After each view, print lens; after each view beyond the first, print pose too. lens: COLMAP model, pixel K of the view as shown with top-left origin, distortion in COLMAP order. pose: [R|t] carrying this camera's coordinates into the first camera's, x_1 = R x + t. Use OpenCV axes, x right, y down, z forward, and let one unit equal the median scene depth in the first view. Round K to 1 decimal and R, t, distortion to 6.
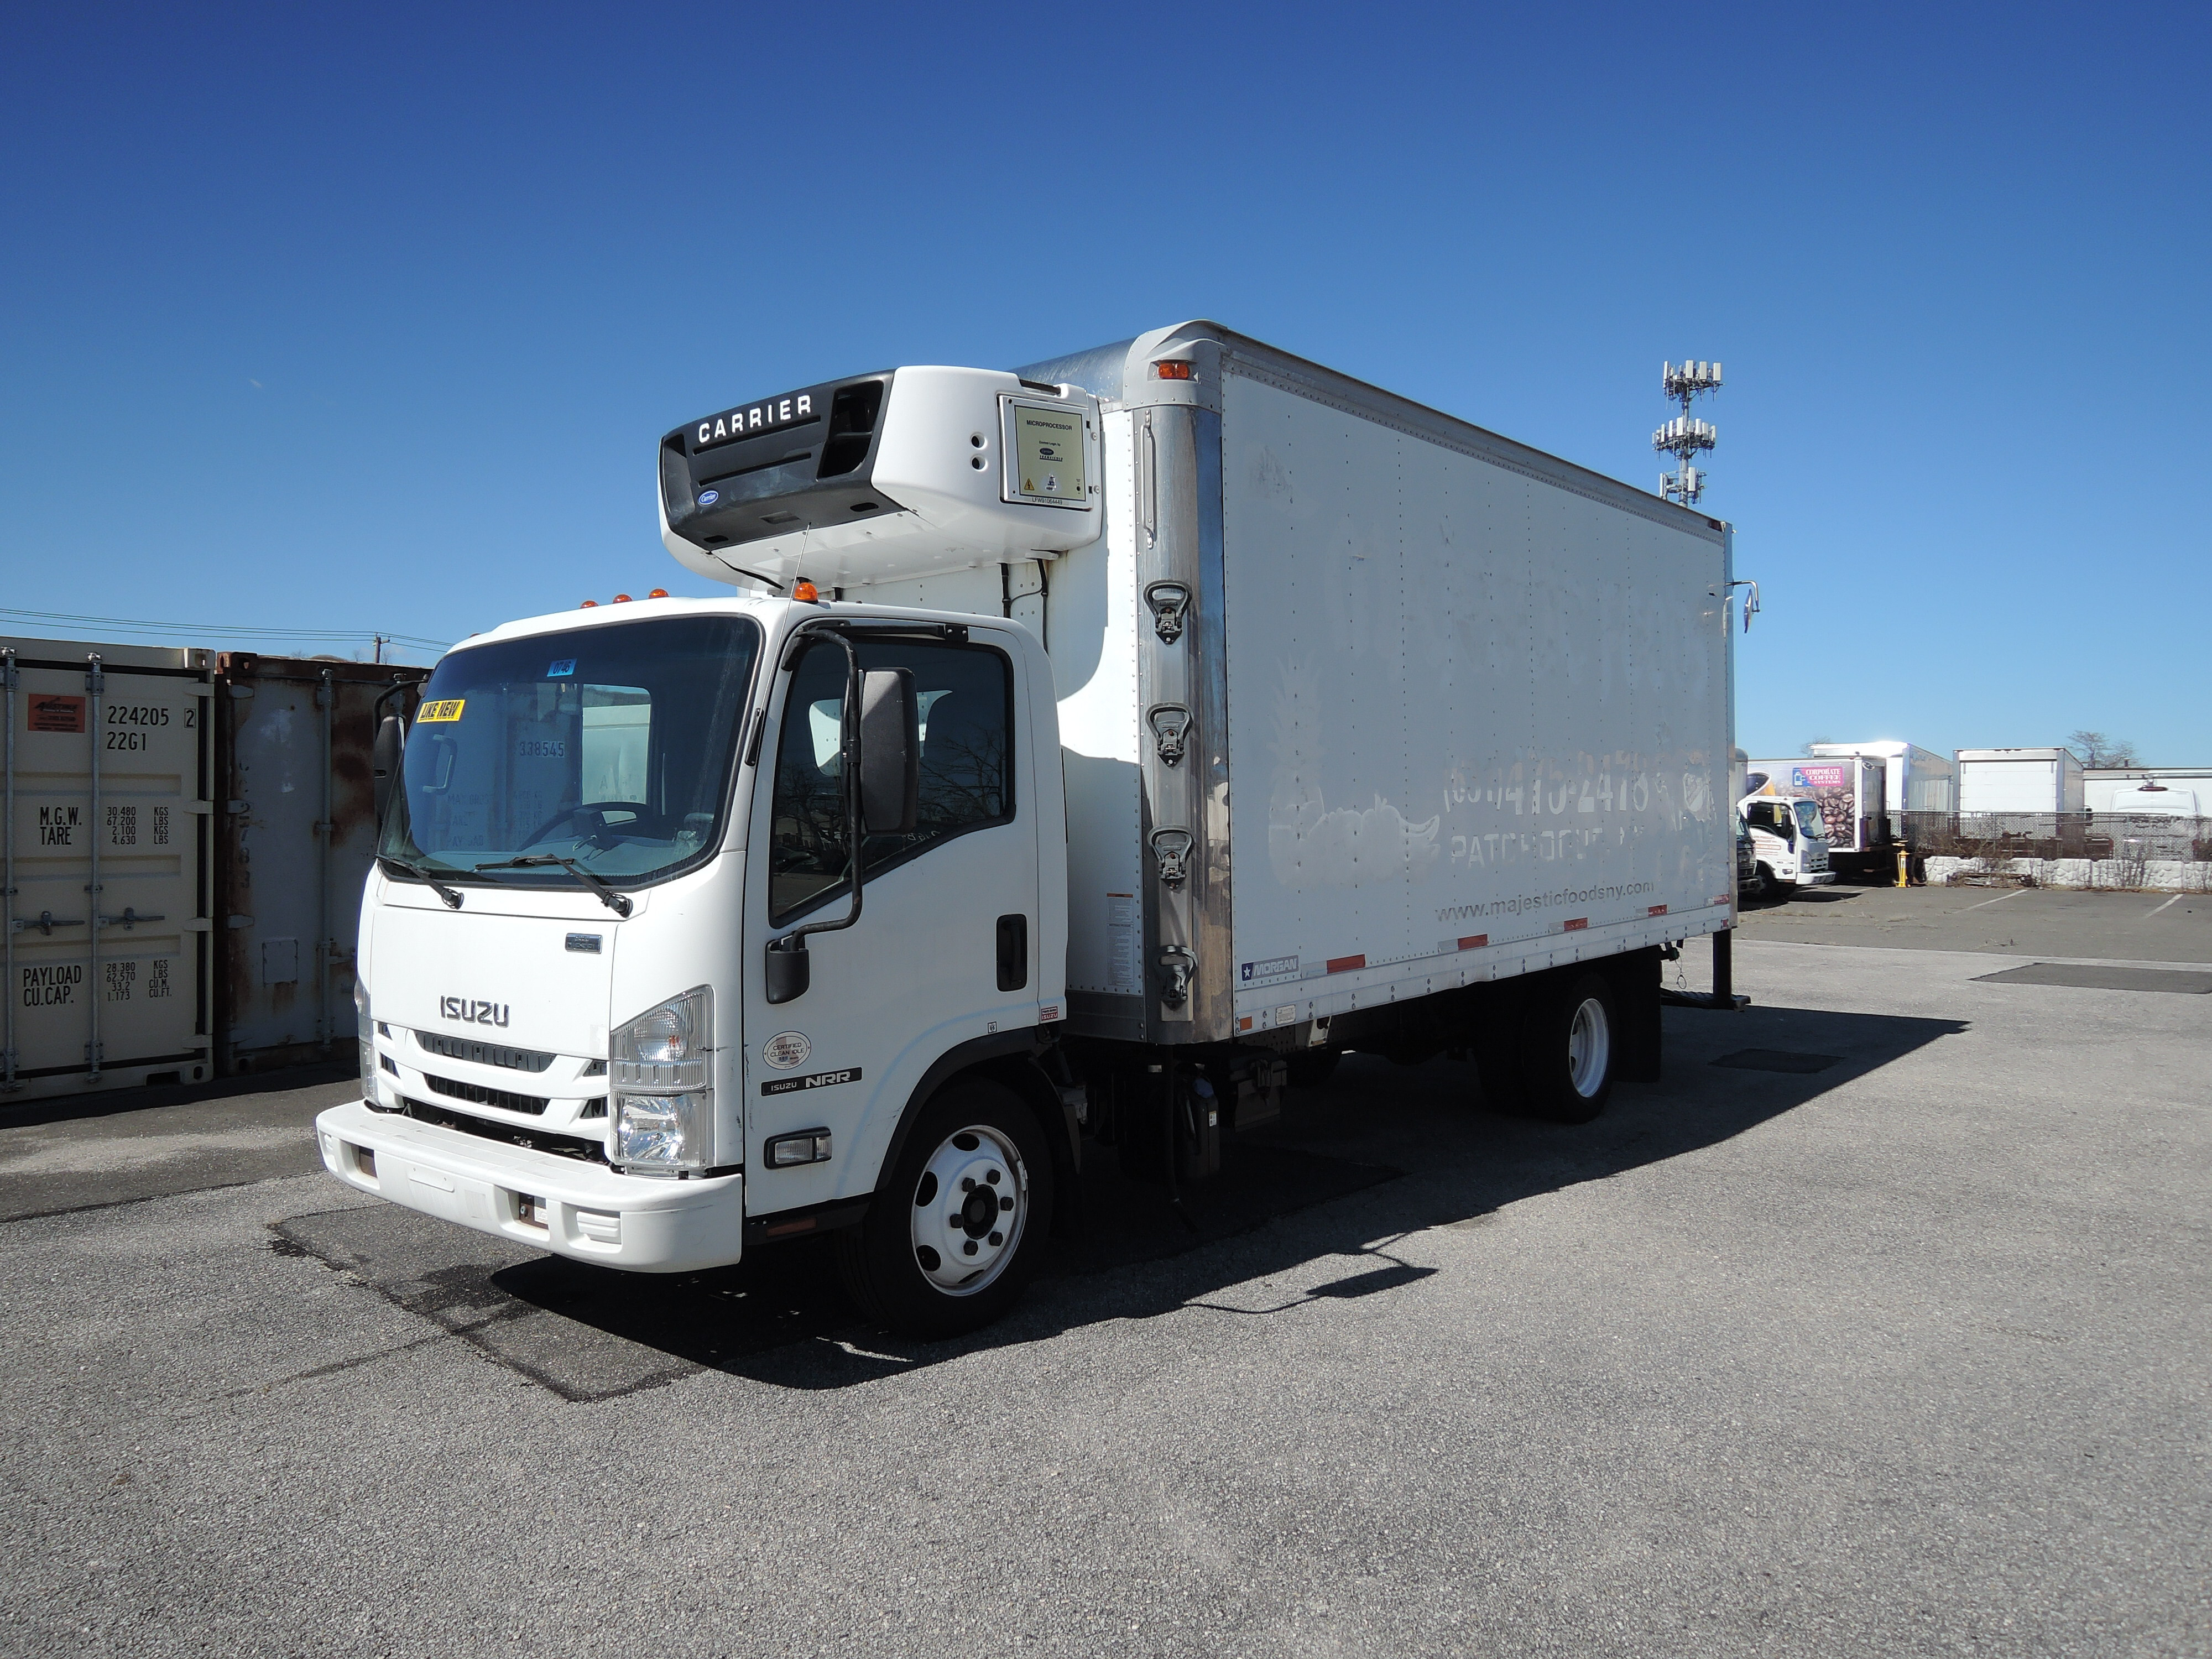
lens RADIAL K [[1684.5, 0, 1106.0], [0, 1684.5, 829.5], [0, 0, 1]] dist [0.003396, 0.003260]
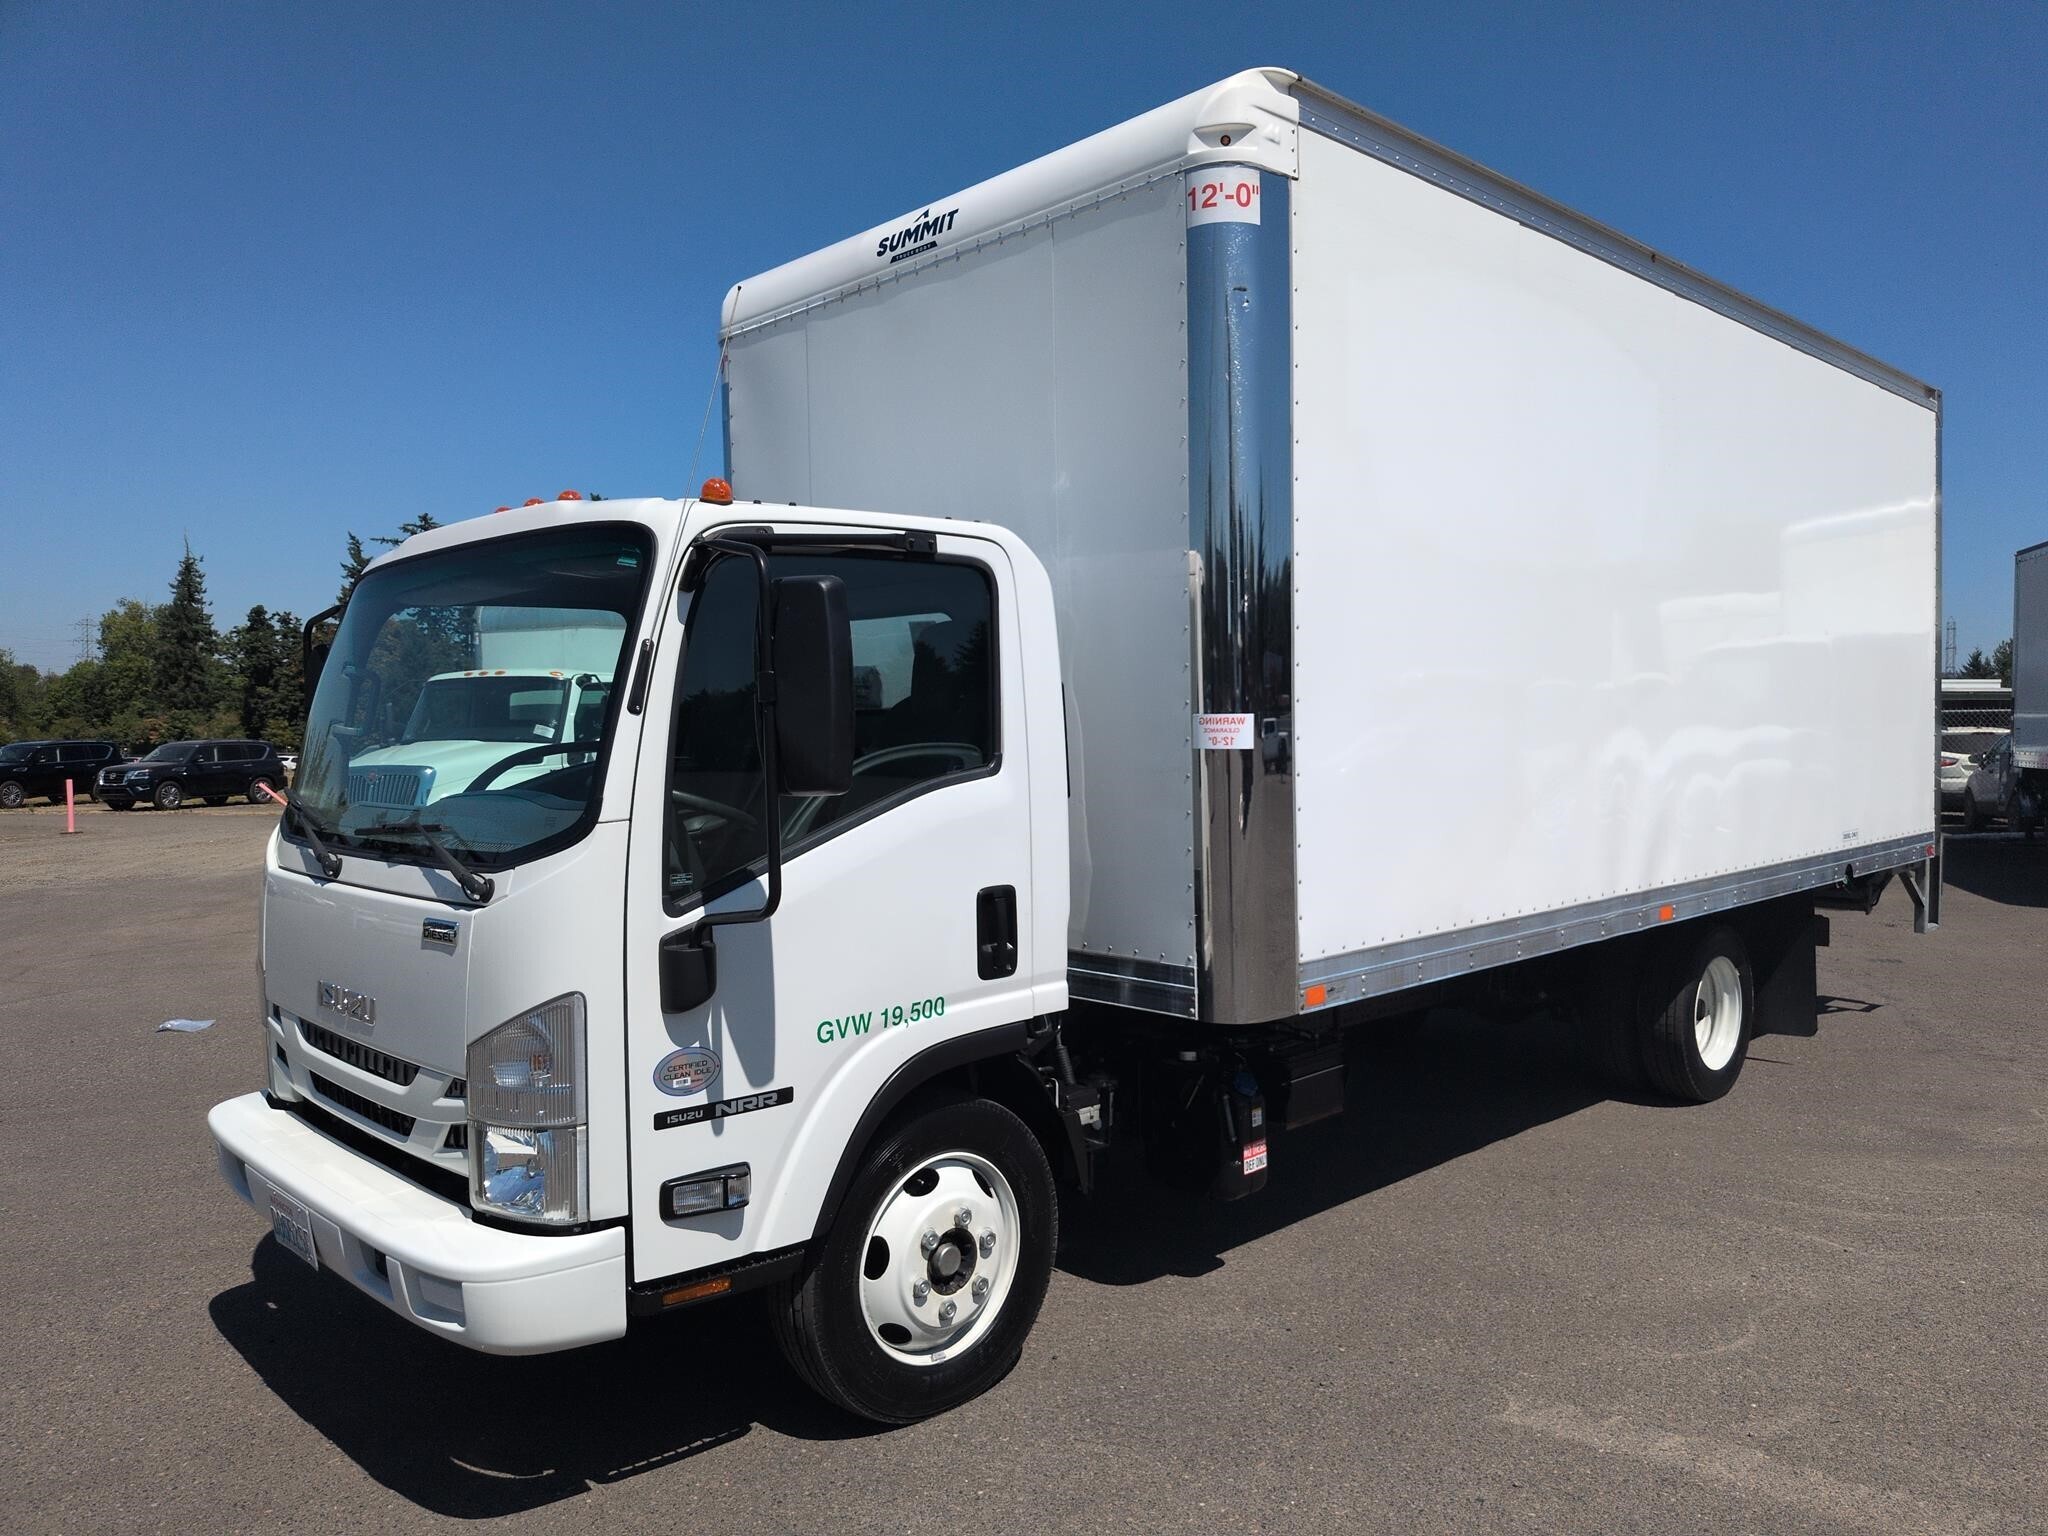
lens RADIAL K [[1559.6, 0, 1024.0], [0, 1559.6, 768.0], [0, 0, 1]] dist [0.003396, 0.003260]
pose [[0.993011, -0.003290, -0.117972, 0.053416], [0.005787, 0.999766, 0.020832, -0.025636], [0.117876, -0.021369, 0.992798, 0.289372]]
